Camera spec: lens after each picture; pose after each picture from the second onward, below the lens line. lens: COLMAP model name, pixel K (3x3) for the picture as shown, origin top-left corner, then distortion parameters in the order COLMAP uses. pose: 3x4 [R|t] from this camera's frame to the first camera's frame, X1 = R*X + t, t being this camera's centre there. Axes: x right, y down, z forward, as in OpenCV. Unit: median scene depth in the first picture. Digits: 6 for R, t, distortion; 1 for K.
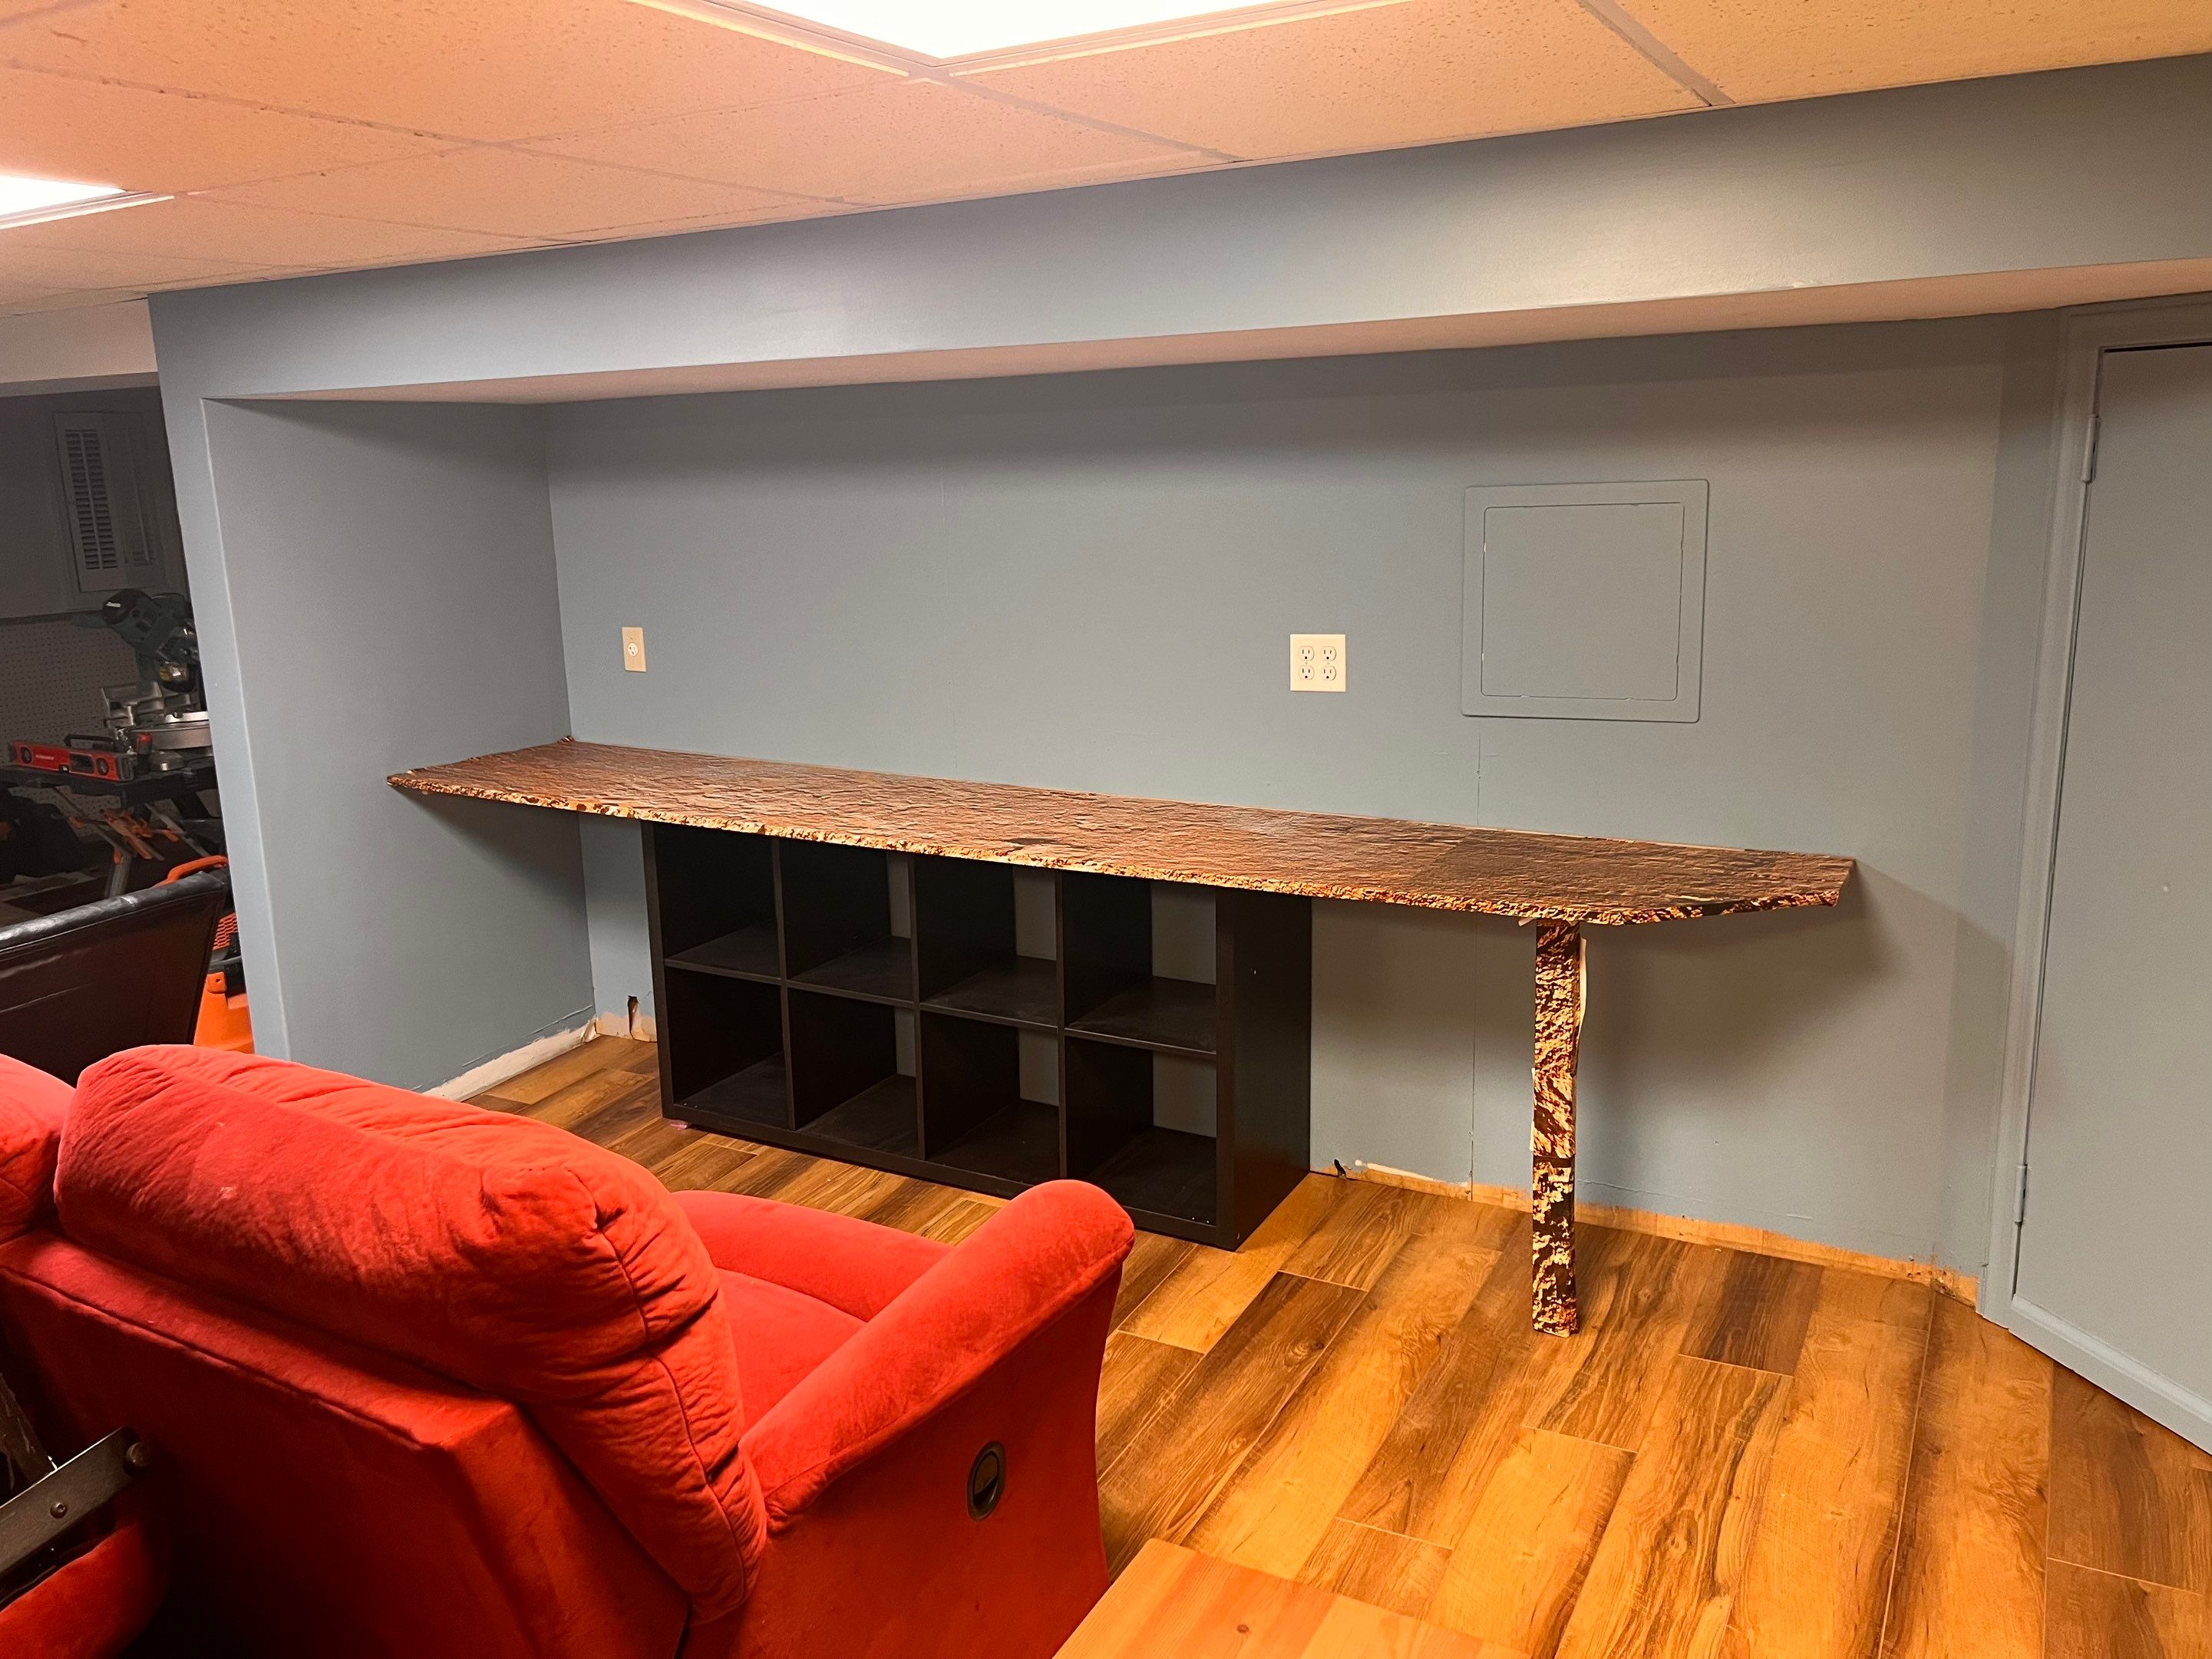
lens RADIAL K [[1651.6, 0, 1106.0], [0, 1651.6, 829.5], [0, 0, 1]] dist [0.004714, -0.012559]
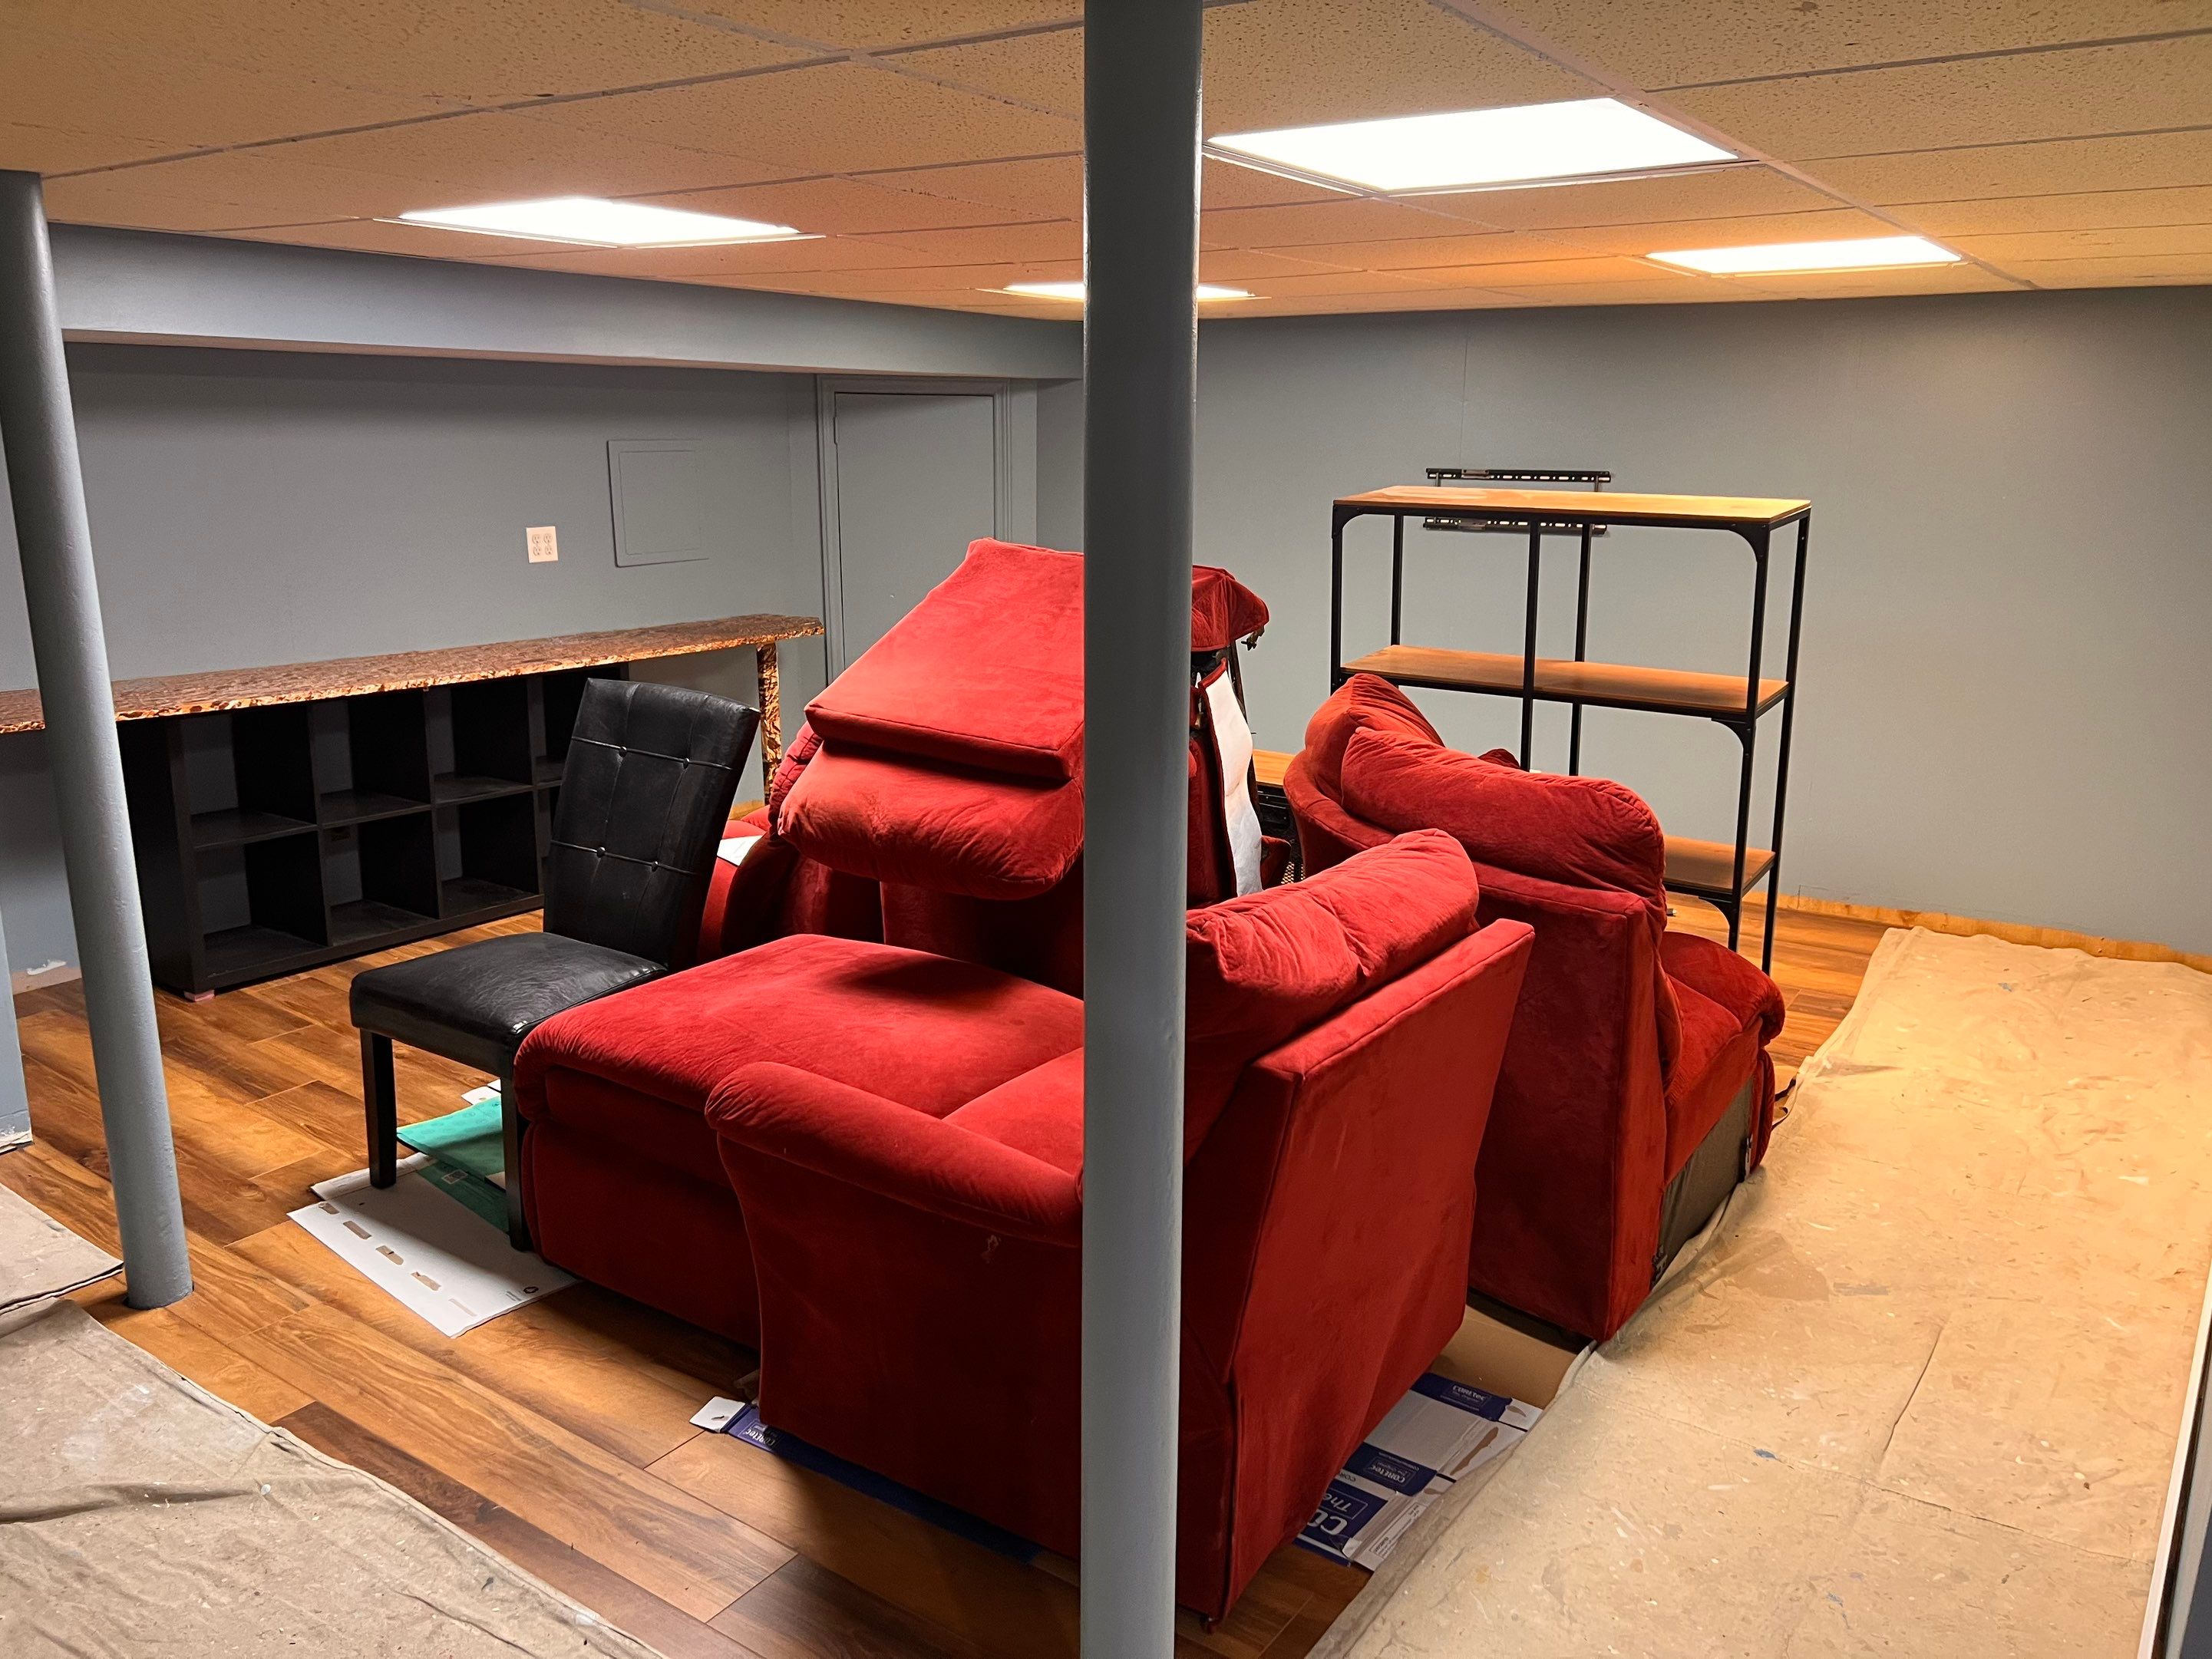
lens RADIAL K [[1651.6, 0, 1106.0], [0, 1651.6, 829.5], [0, 0, 1]] dist [0.004714, -0.012559]
pose [[0.085709, -0.208424, 0.974276, -1.492233], [0.197042, 0.962106, 0.188486, -0.026477], [-0.976641, 0.175819, 0.123529, 0.289696]]
